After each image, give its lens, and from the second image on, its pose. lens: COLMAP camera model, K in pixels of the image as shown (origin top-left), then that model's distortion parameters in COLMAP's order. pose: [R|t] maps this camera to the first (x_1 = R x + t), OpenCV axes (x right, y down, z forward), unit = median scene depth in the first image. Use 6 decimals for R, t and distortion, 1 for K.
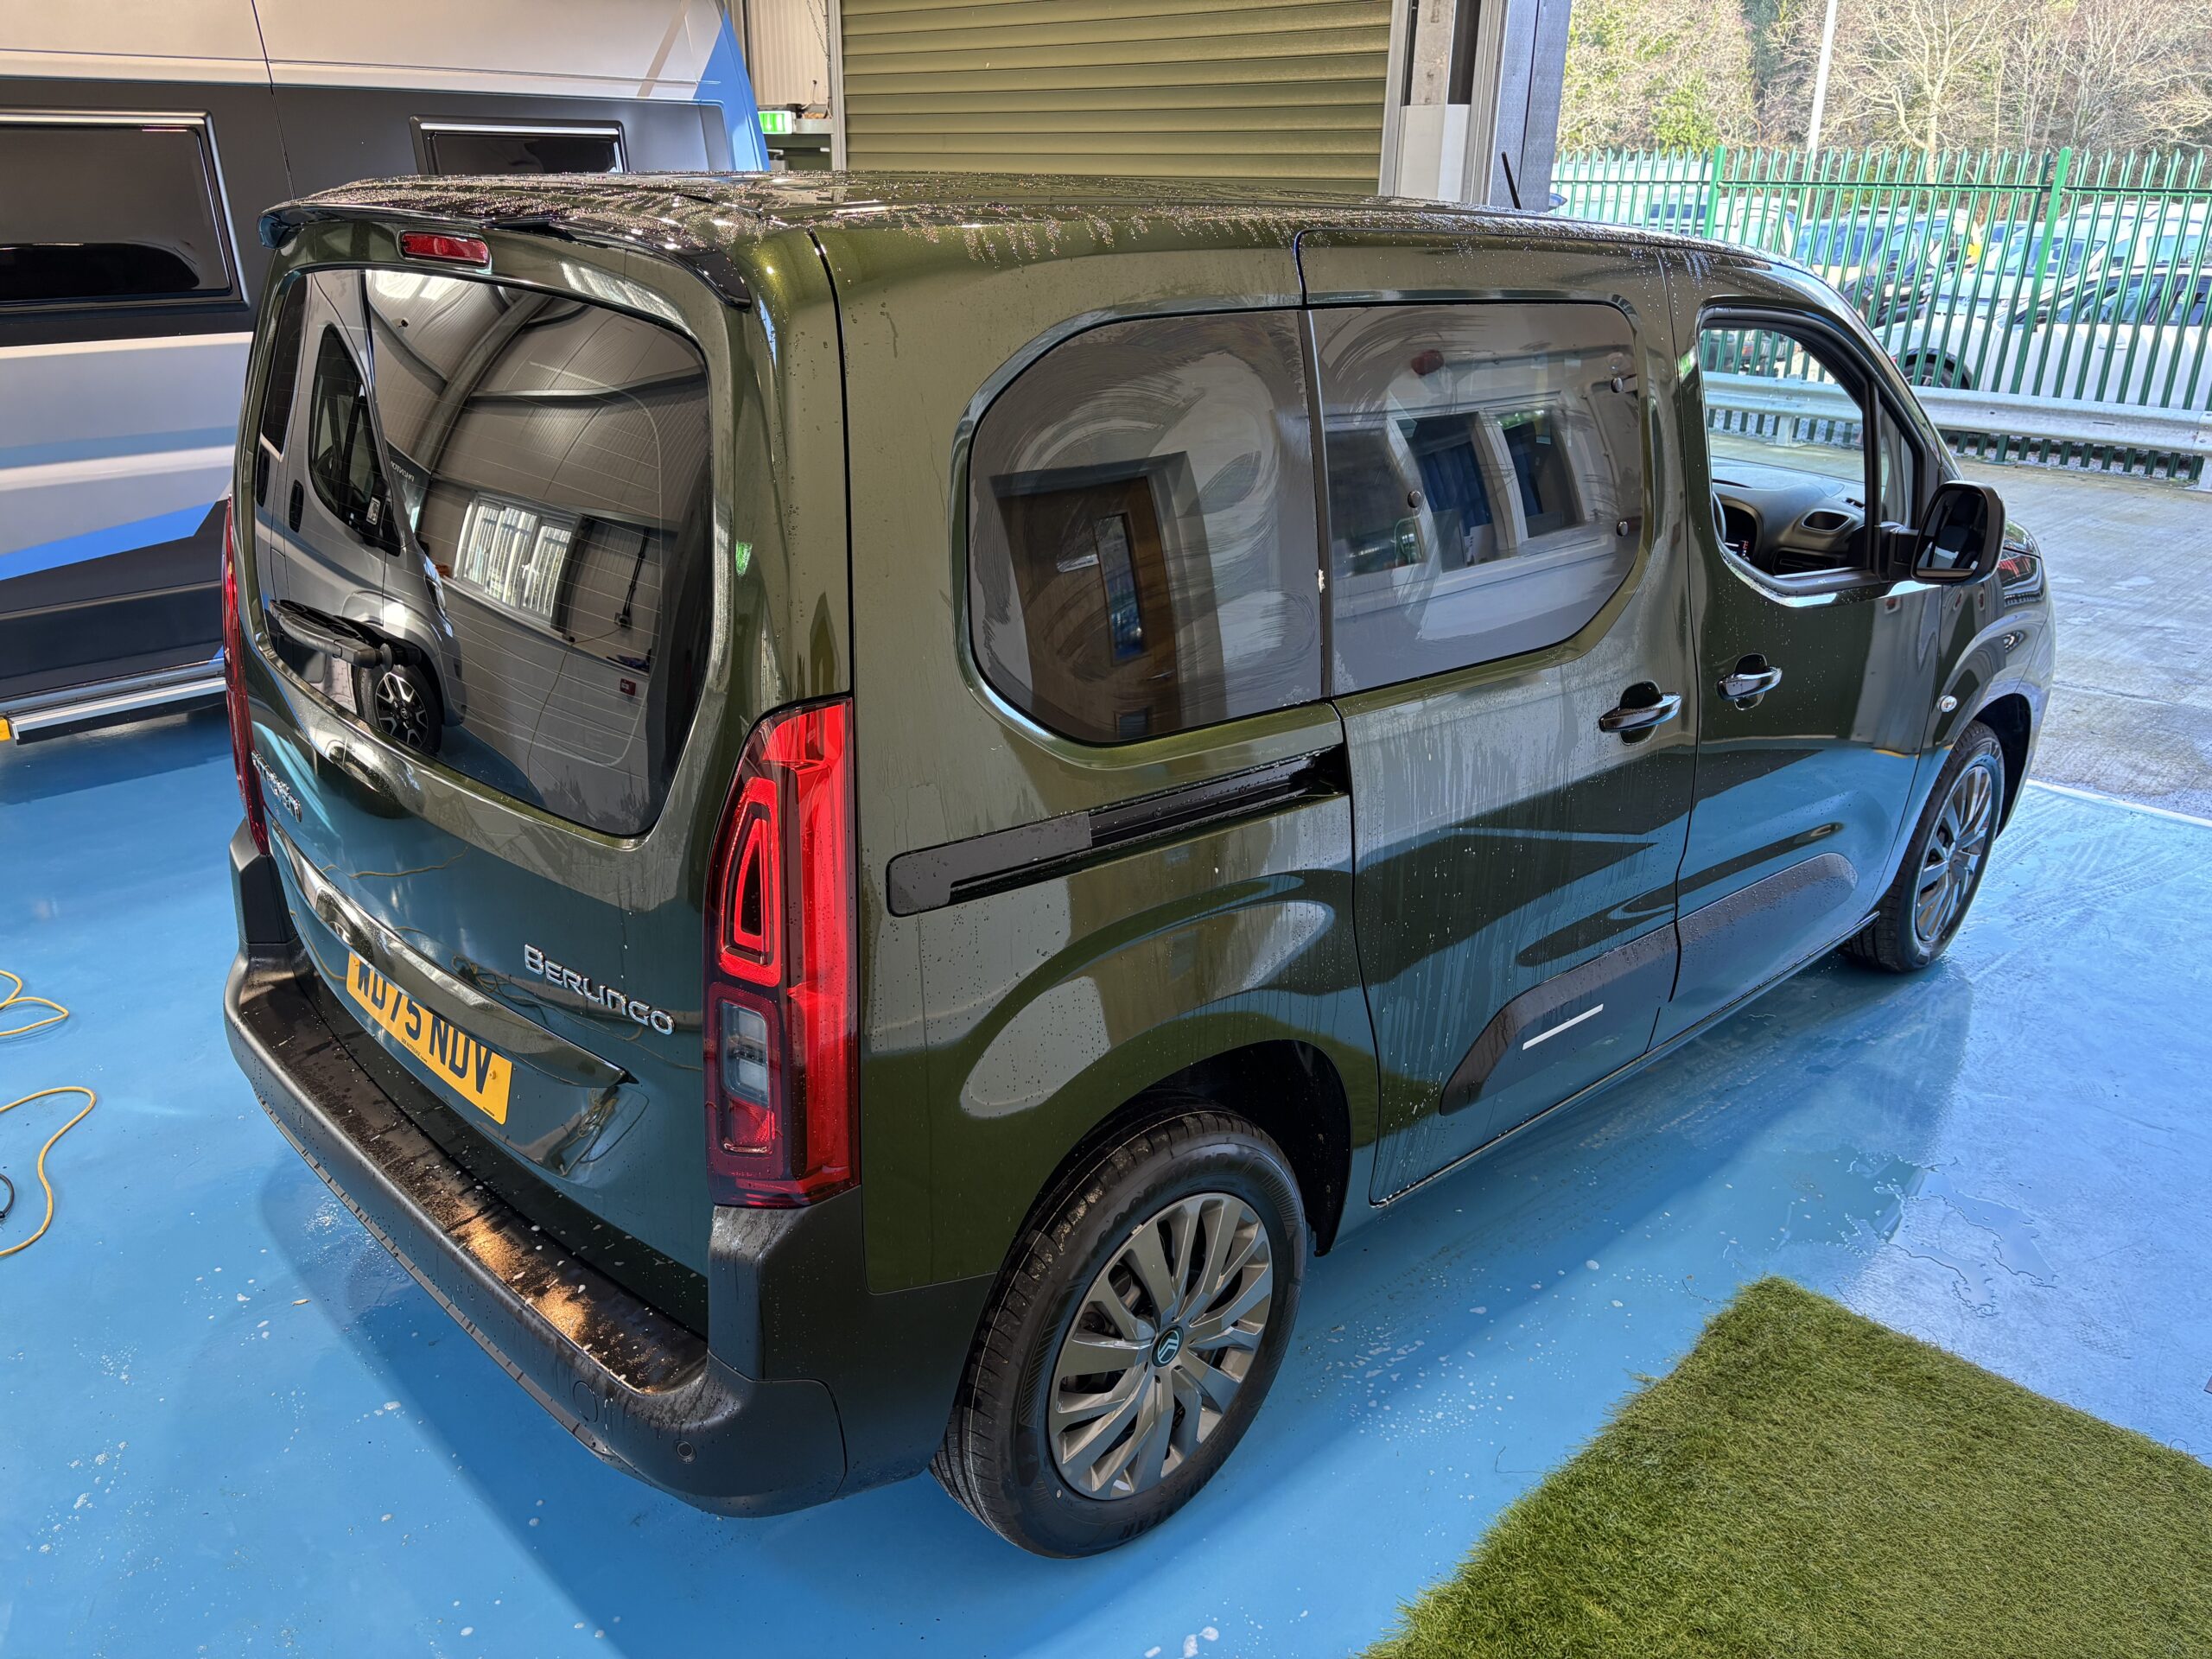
lens RADIAL K [[1666.0, 0, 1100.0], [0, 1666.0, 827.1], [0, 0, 1]] dist [0.030235, -0.033304]
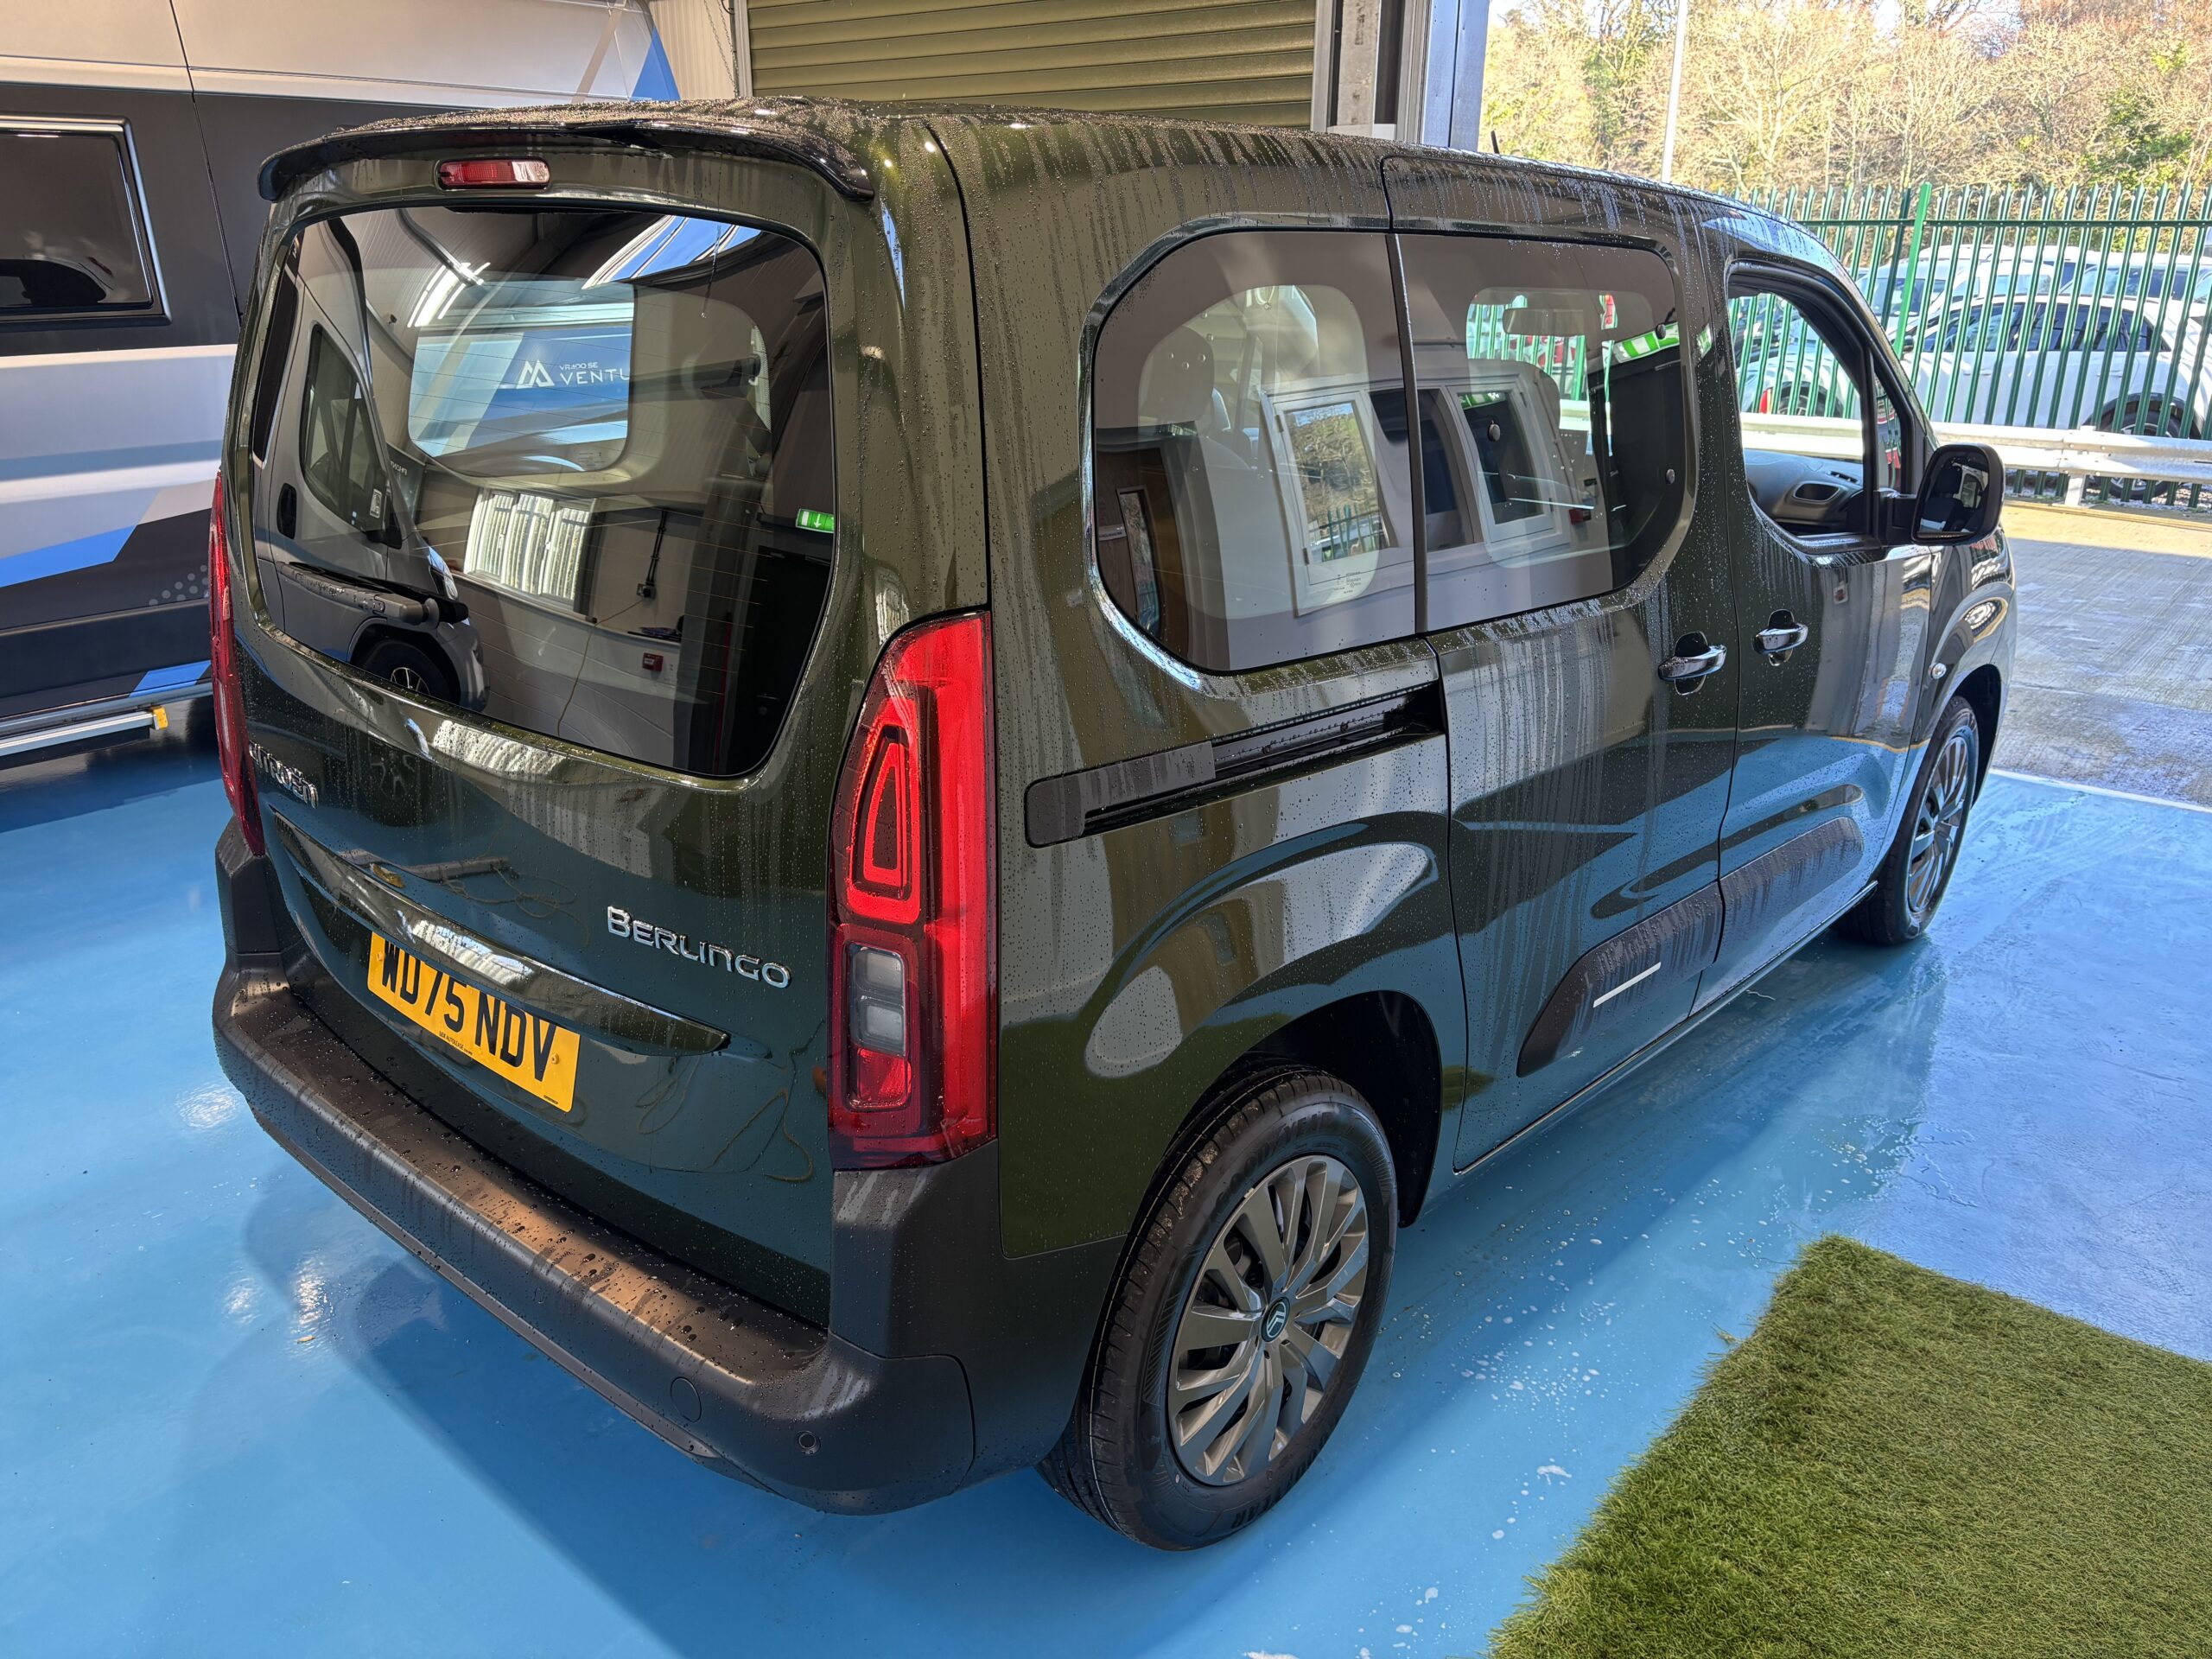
lens RADIAL K [[1666.0, 0, 1104.3], [0, 1666.0, 821.7], [0, 0, 1]] dist [0.030235, -0.033304]
pose [[0.996952, -0.032761, 0.070802, -0.104217], [0.035313, 0.998760, -0.035091, 0.051638], [-0.069565, 0.037484, 0.996873, 0.040331]]
